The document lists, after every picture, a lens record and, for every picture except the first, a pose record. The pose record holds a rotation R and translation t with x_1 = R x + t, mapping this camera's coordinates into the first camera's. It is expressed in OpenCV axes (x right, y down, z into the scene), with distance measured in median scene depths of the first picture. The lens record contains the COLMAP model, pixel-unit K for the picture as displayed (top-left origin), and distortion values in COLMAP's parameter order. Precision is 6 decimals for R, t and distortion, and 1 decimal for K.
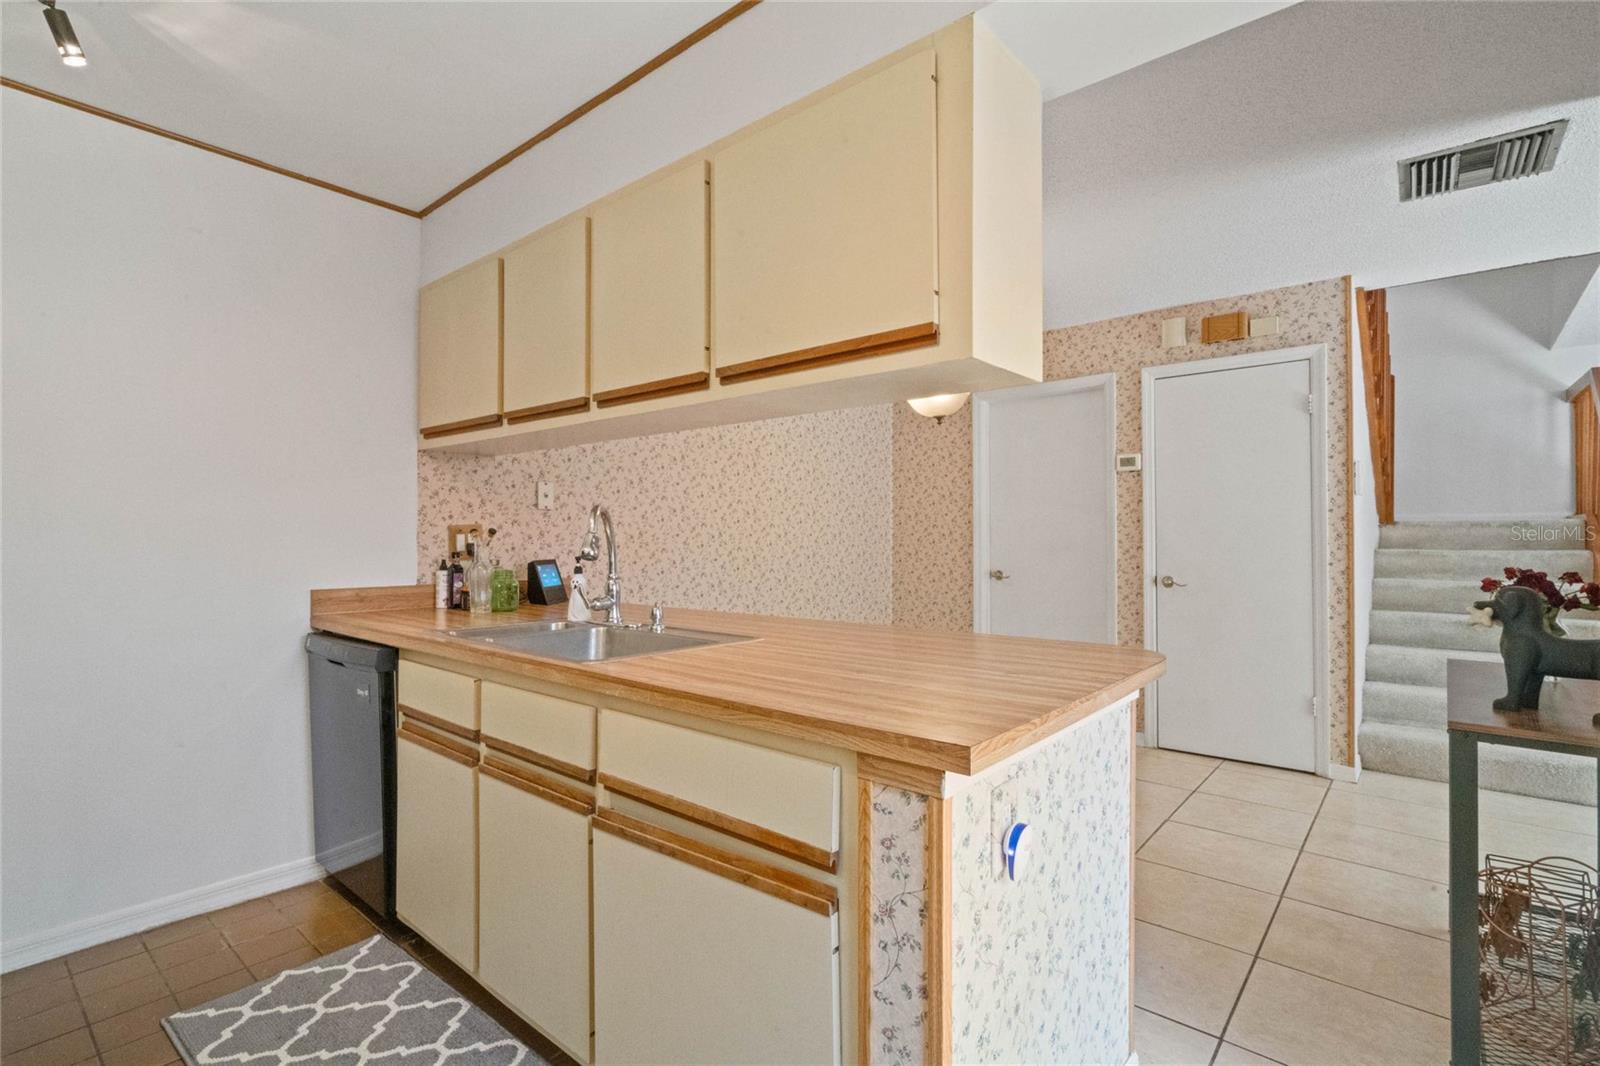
lens RADIAL K [[743.5, 0, 801.8], [0, 743.5, 532.6], [0, 0, 1]] dist [-0.001803, 0.001779]
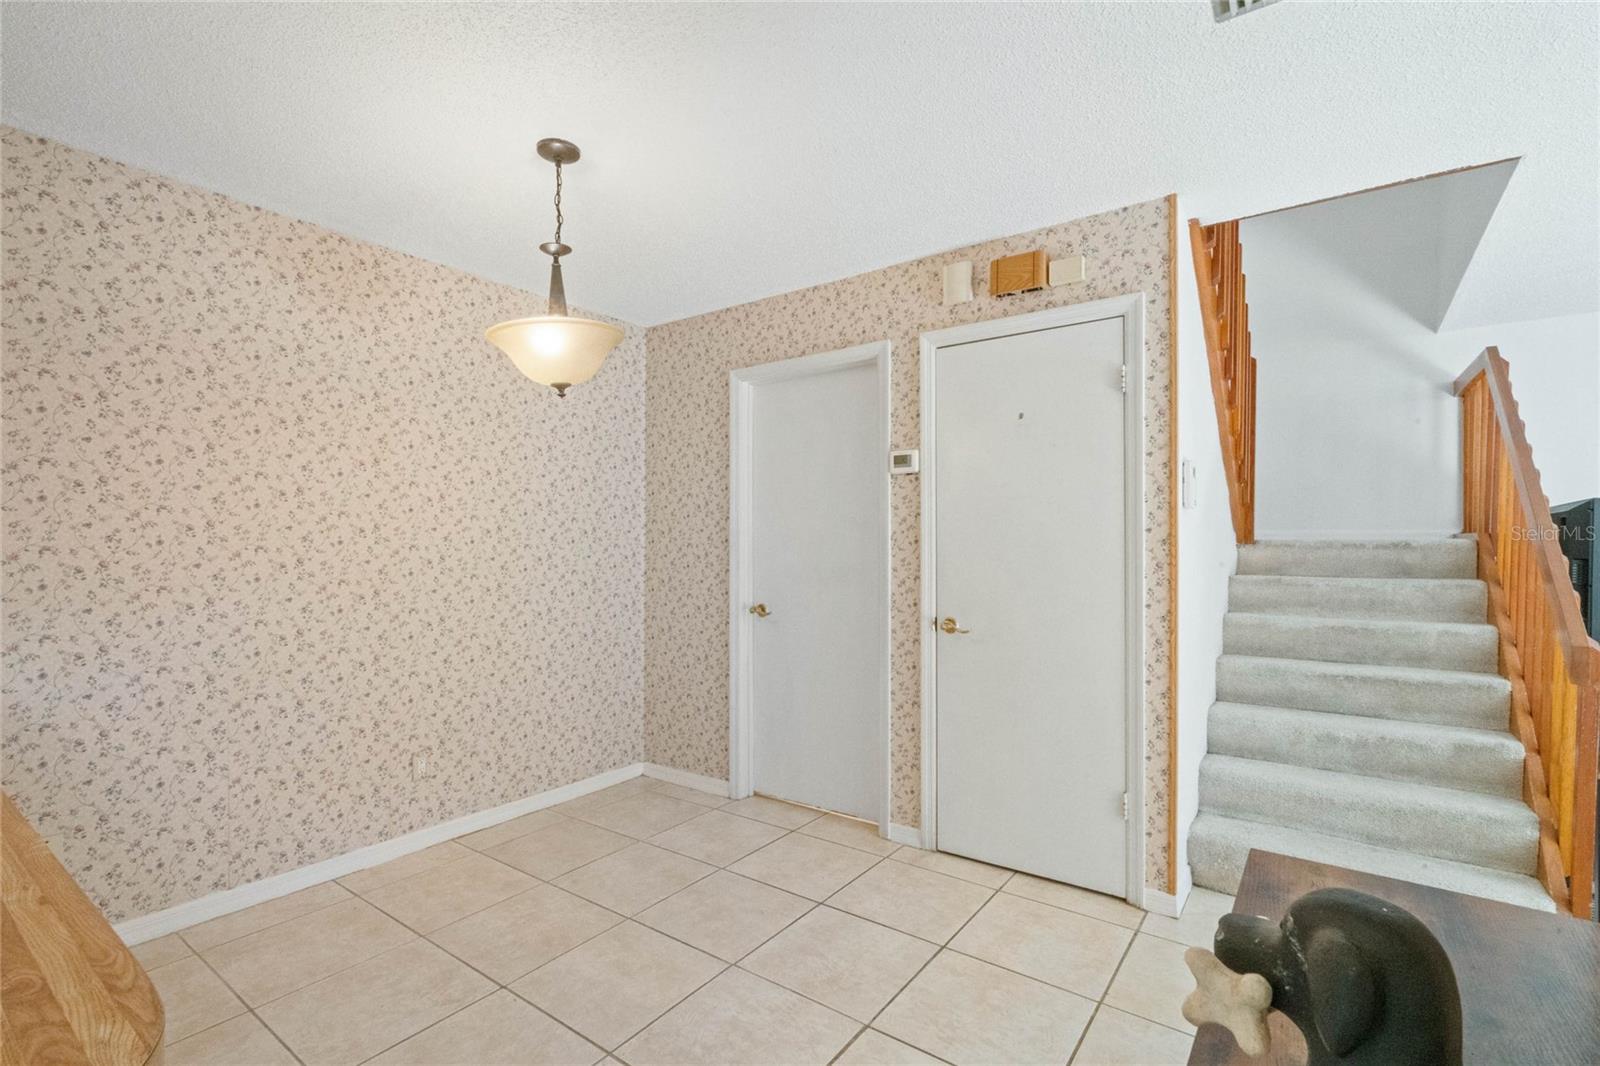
lens RADIAL K [[743.5, 0, 787.5], [0, 743.5, 548.2], [0, 0, 1]] dist [-0.001803, 0.001779]
pose [[0.997081, 0.000440, 0.076350, 0.270796], [-0.001258, 0.999942, 0.010672, -0.016986], [-0.076341, -0.010737, 0.997024, 0.276364]]
